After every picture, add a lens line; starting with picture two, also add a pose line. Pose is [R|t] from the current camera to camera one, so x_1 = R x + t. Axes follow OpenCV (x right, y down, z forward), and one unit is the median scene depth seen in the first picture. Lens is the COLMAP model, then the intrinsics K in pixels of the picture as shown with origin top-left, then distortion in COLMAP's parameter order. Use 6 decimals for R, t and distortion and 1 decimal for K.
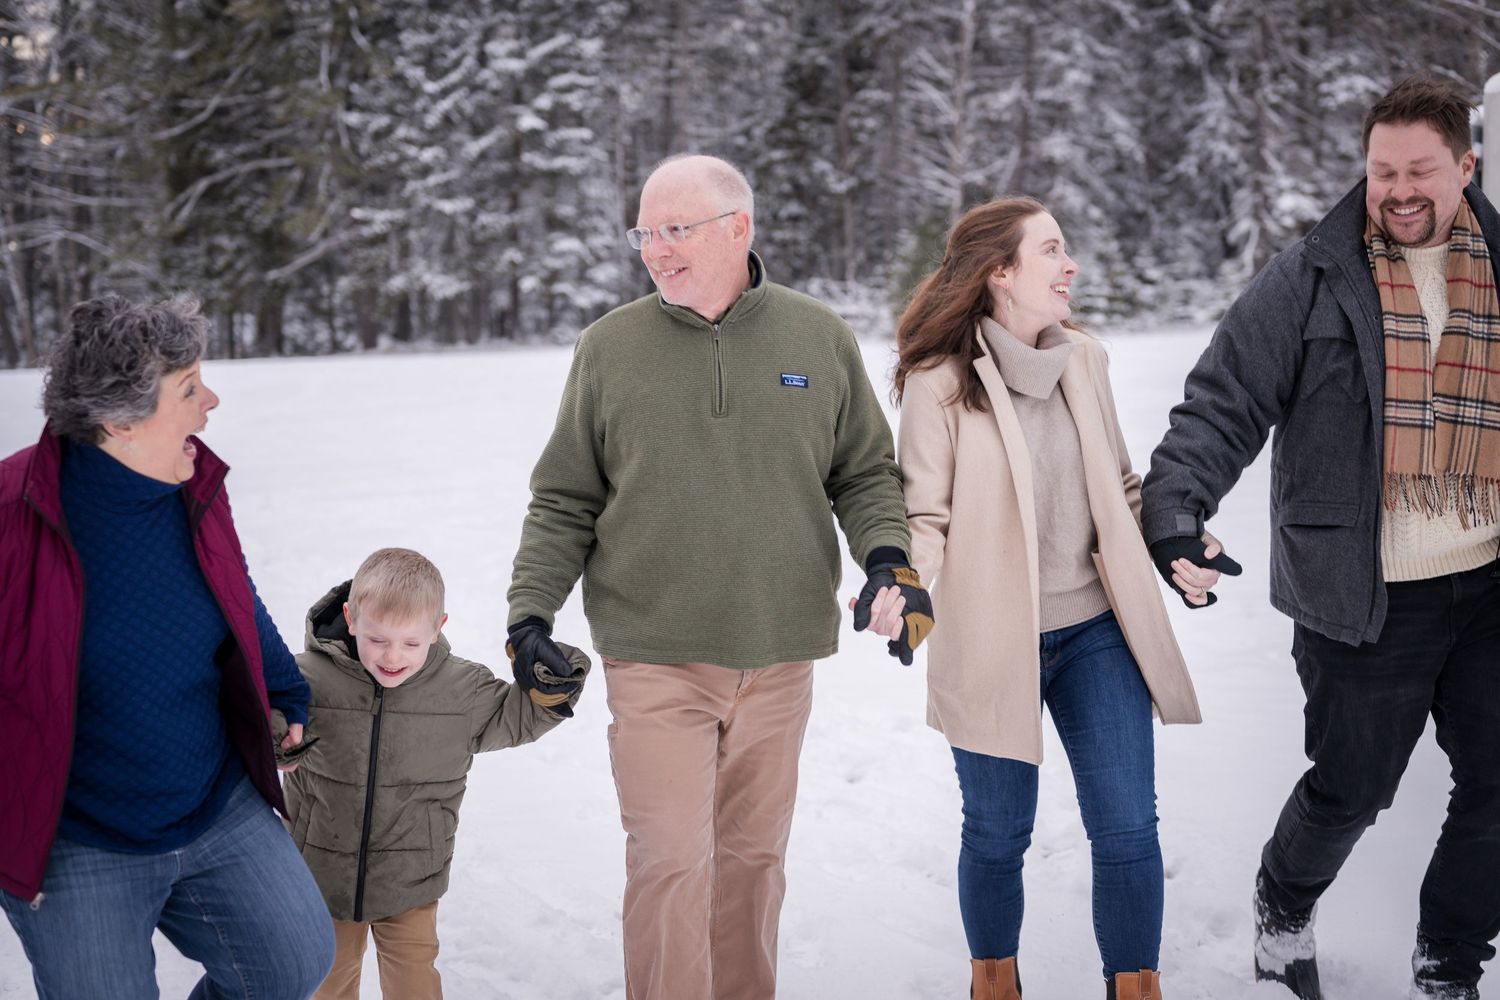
lens RADIAL K [[2148.3, 0, 762.5], [0, 2148.3, 496.5], [0, 0, 1]] dist [-0.003211, 0.000000]
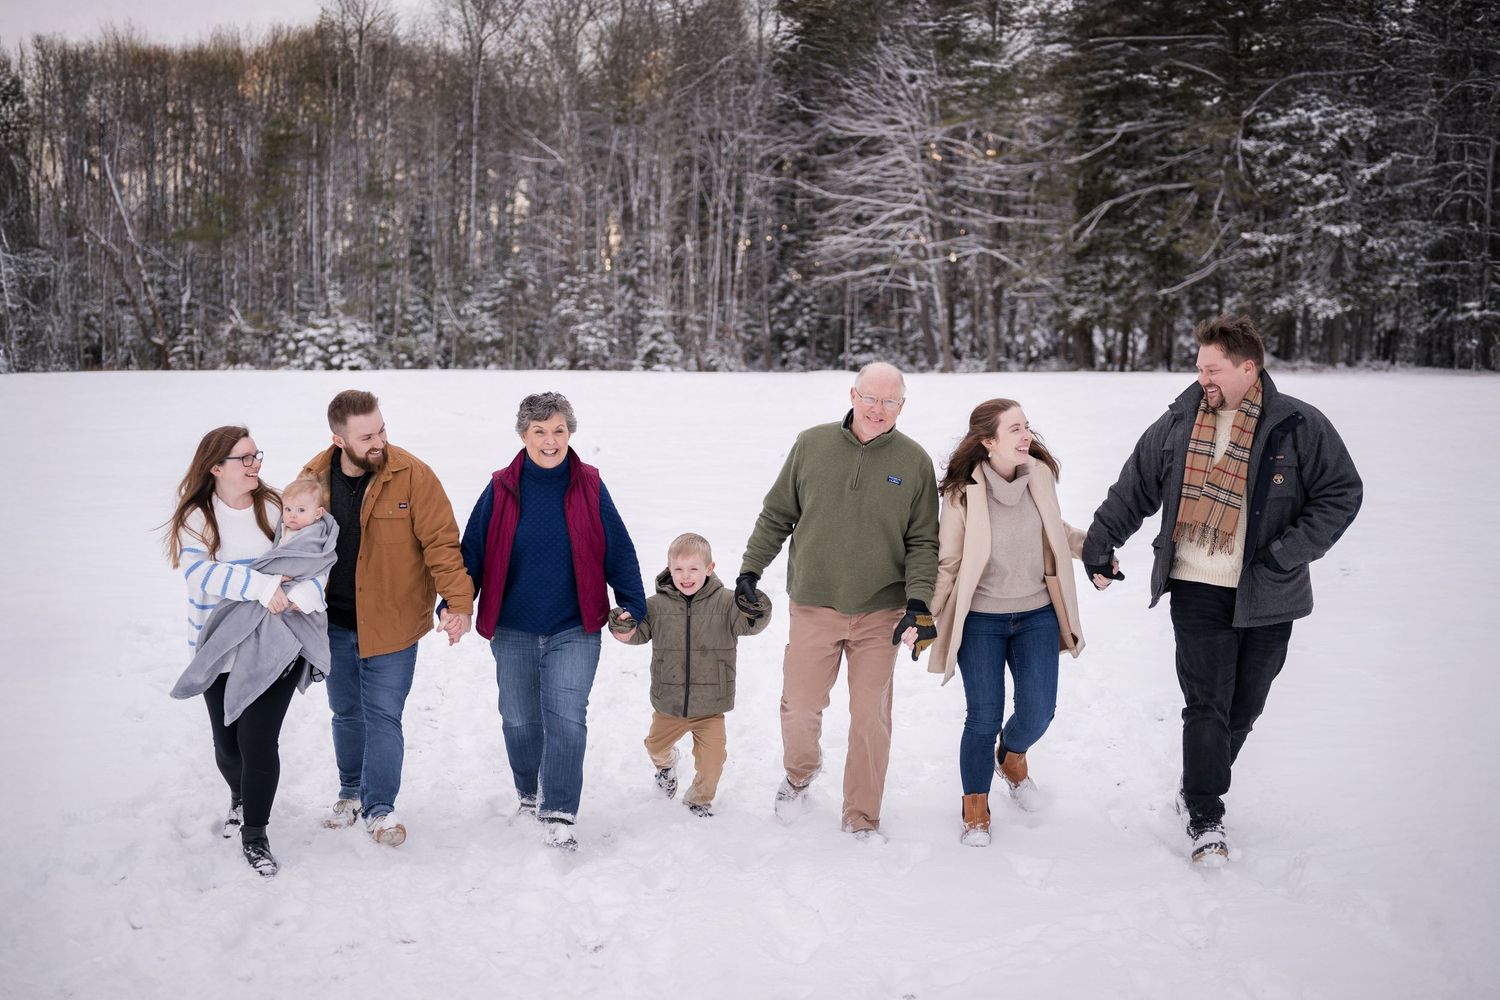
lens RADIAL K [[2265.4, 0, 744.2], [0, 2265.4, 500.4], [0, 0, 1]] dist [-0.002131, 0.000000]
pose [[0.895574, 0.068303, -0.439639, 0.084293], [-0.067801, 0.997556, 0.016866, -0.004819], [0.439717, 0.014704, 0.898016, -0.095563]]
